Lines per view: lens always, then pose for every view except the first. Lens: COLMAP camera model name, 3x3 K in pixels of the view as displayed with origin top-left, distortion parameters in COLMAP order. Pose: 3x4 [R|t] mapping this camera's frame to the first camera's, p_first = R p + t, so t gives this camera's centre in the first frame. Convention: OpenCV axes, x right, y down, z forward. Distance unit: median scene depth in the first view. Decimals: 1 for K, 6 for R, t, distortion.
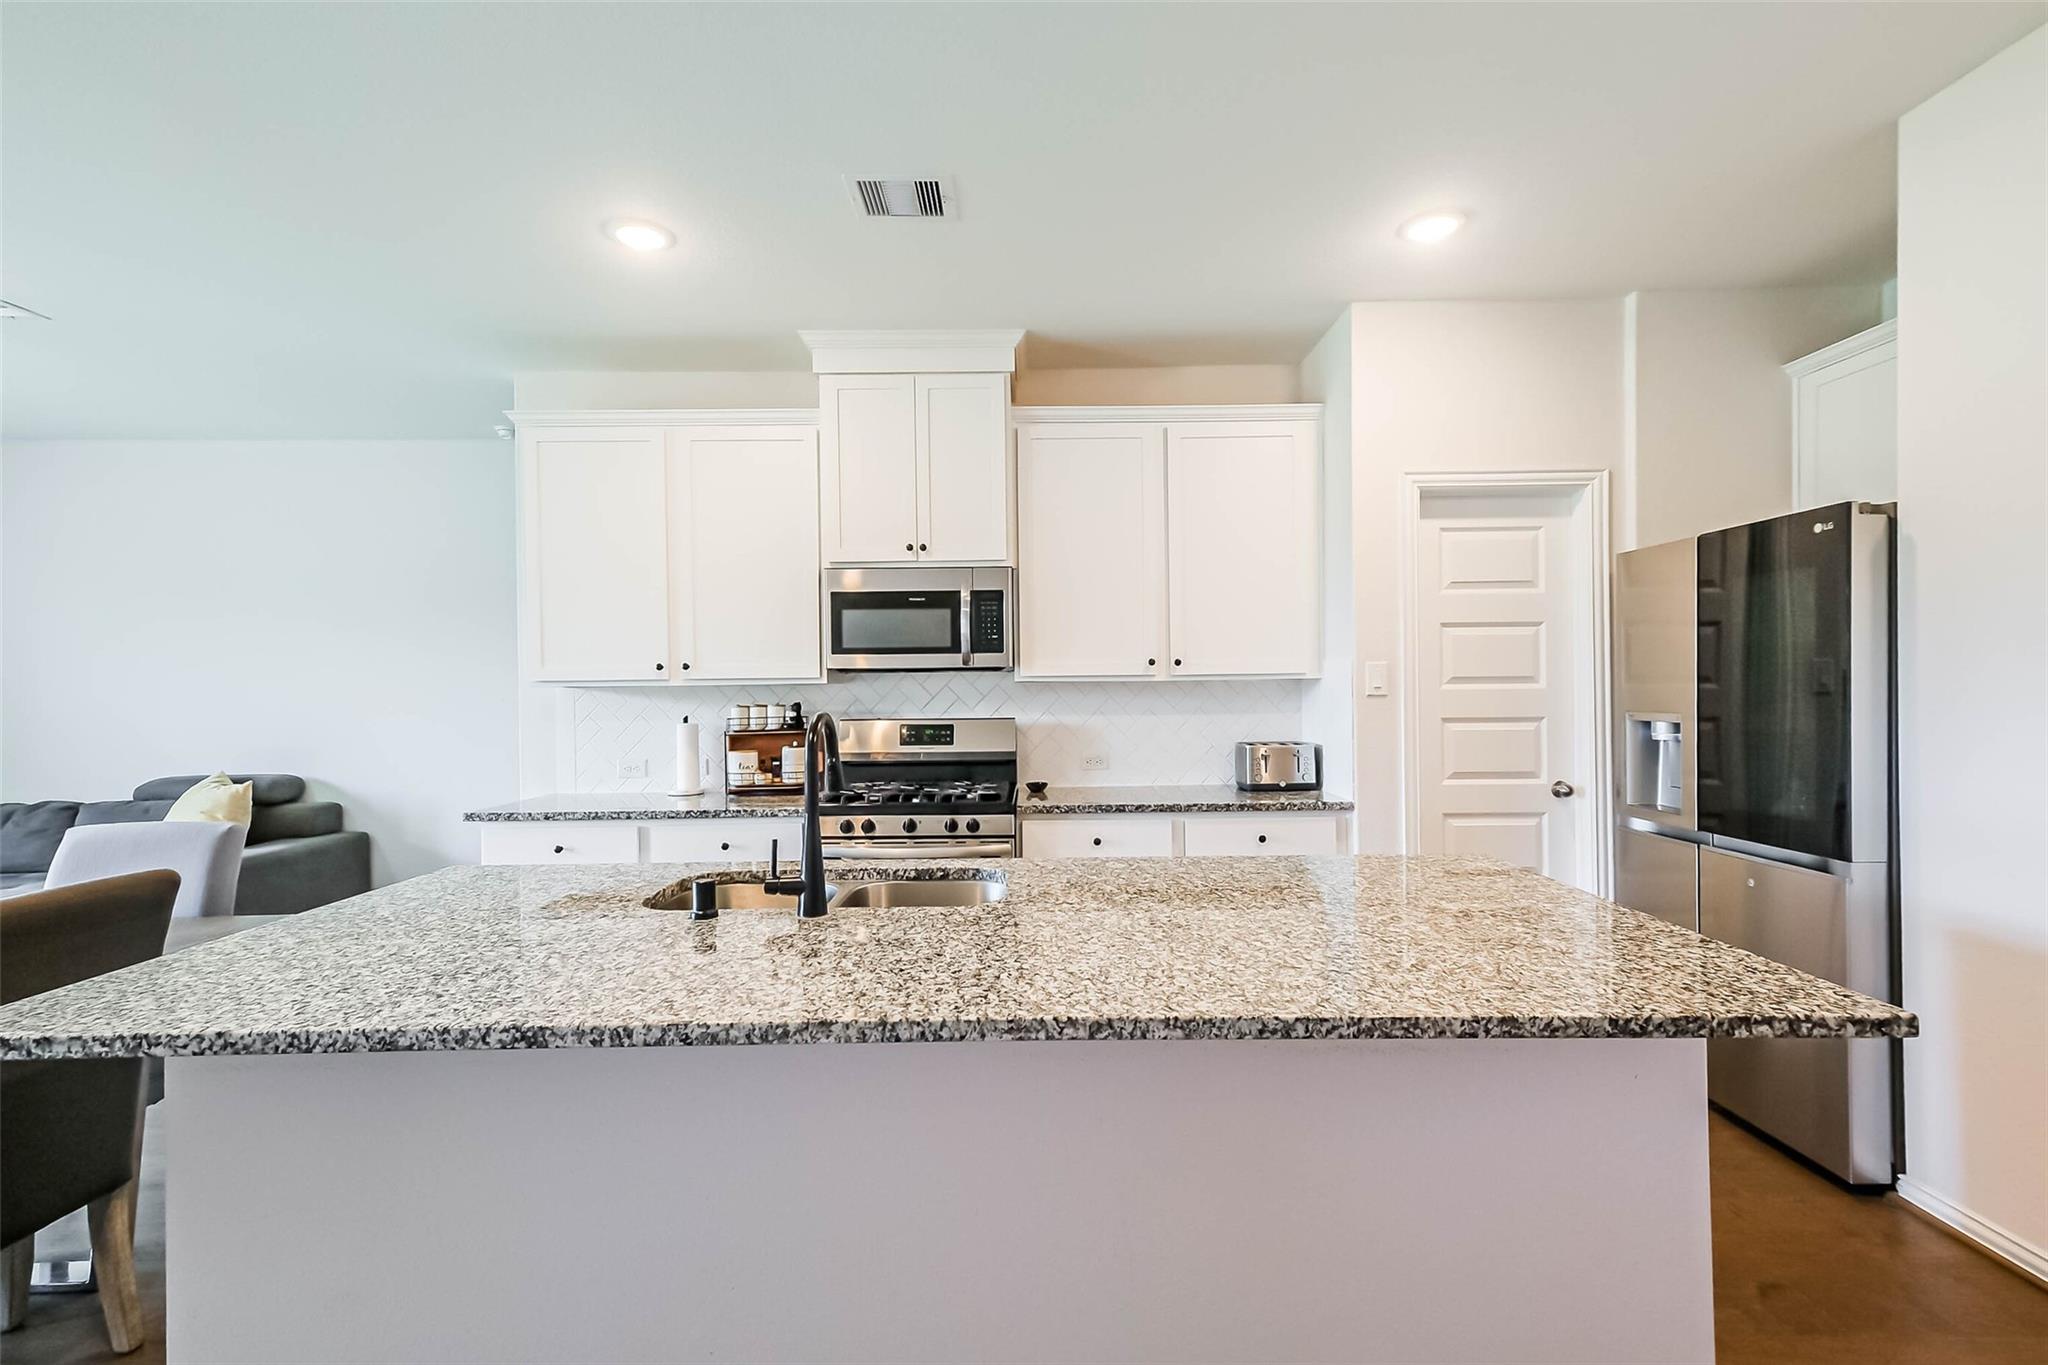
lens RADIAL K [[916.4, 0, 1026.3], [0, 916.4, 690.7], [0, 0, 1]] dist [0.019668, -0.000406]
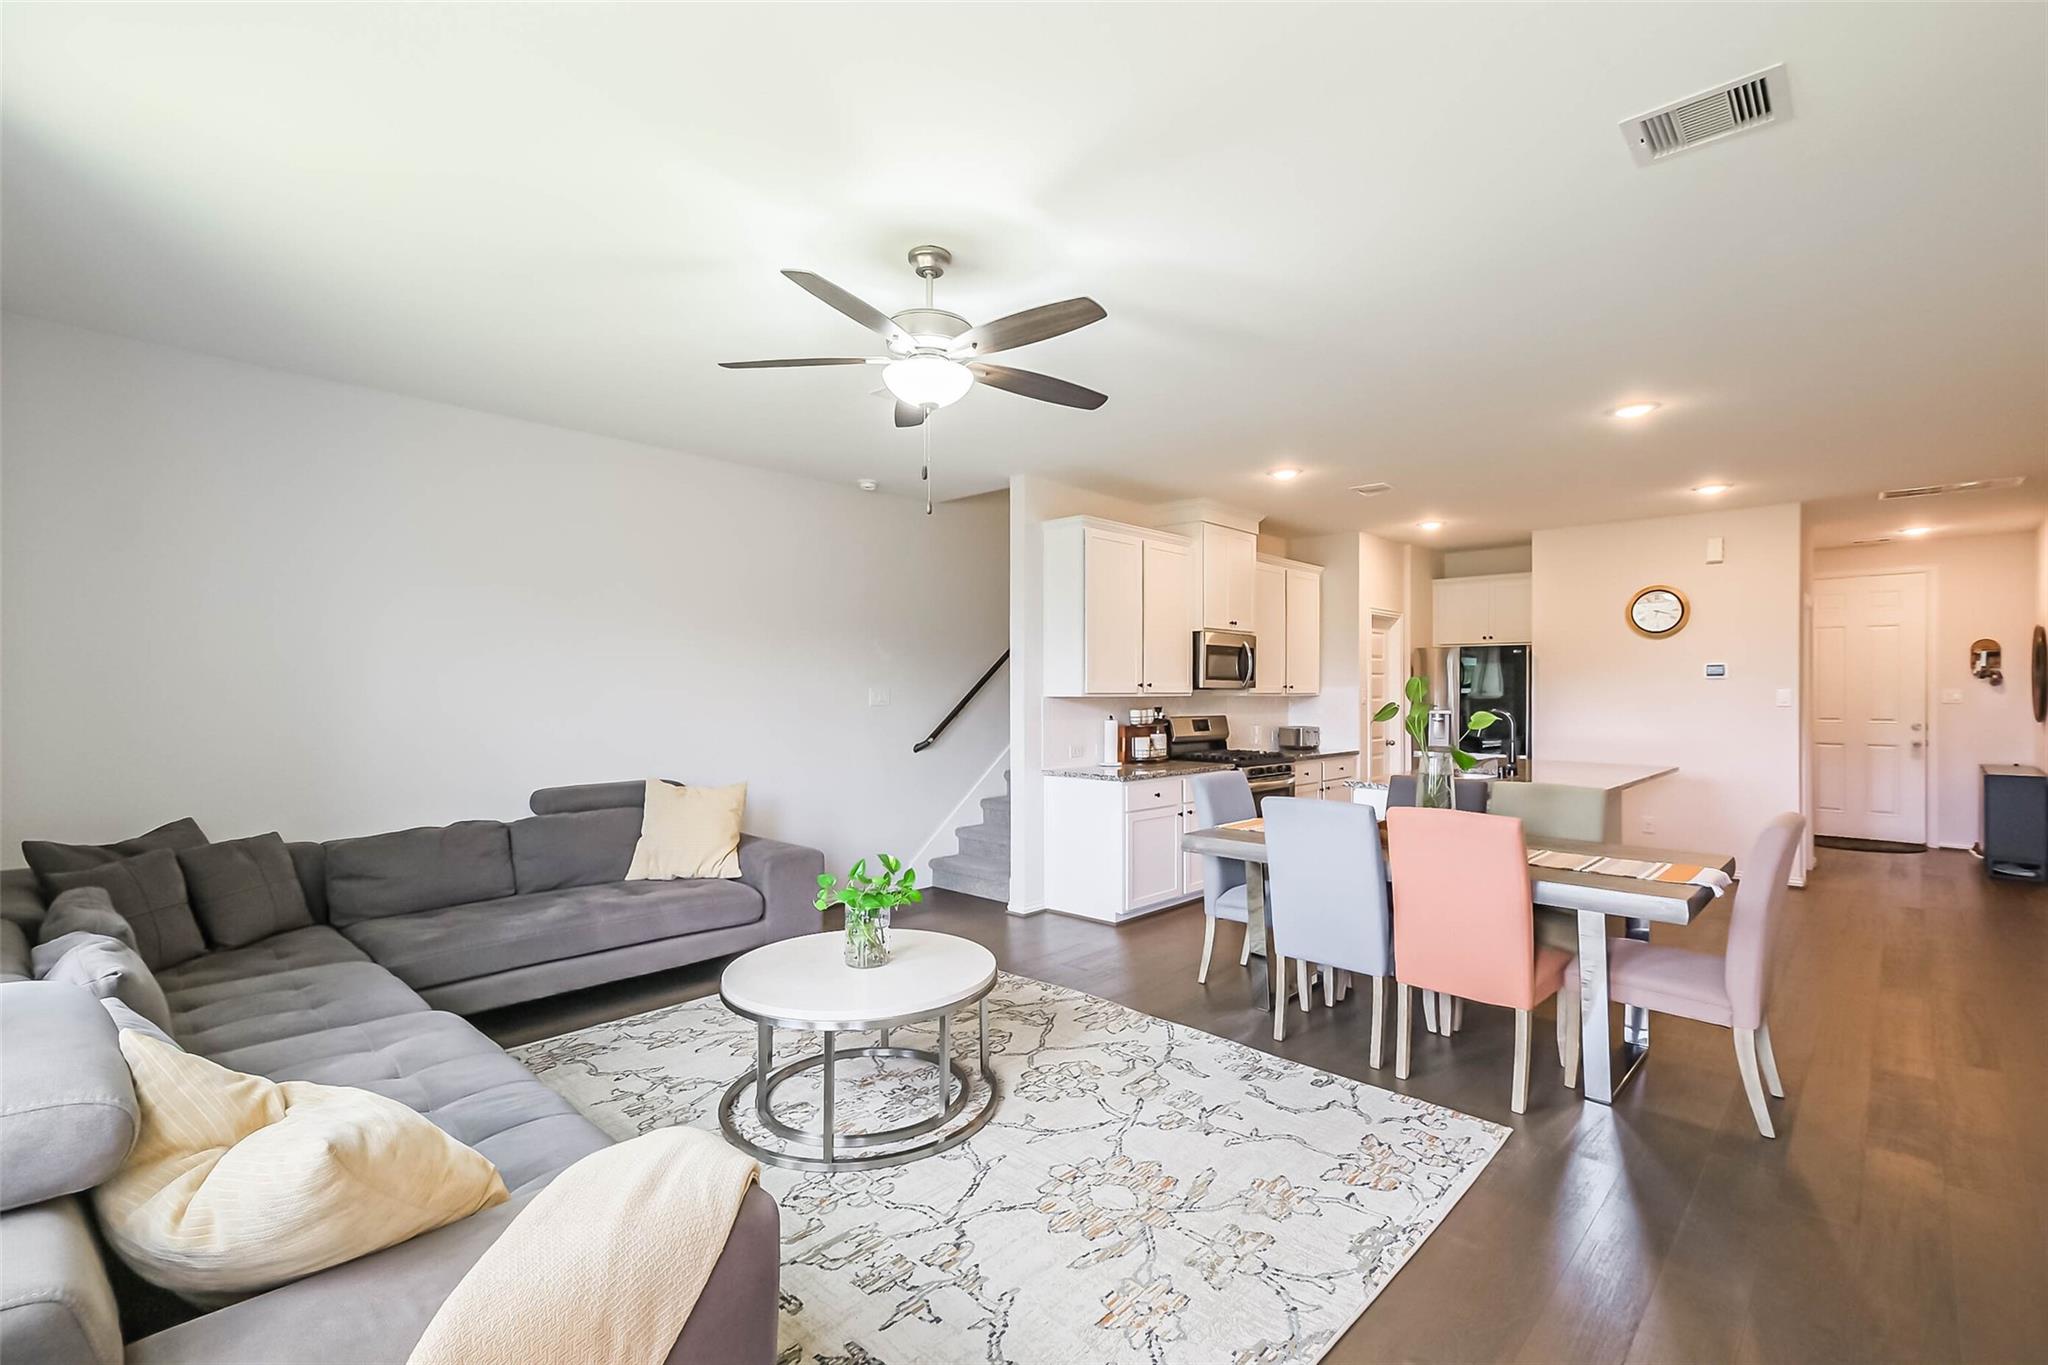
lens RADIAL K [[916.4, 0, 1026.3], [0, 916.4, 690.7], [0, 0, 1]] dist [0.019668, -0.000406]
pose [[0.685684, 0.011524, 0.727808, -1.837688], [-0.006439, 0.999932, -0.009767, 0.000987], [-0.727870, 0.002011, 0.685712, 0.041537]]
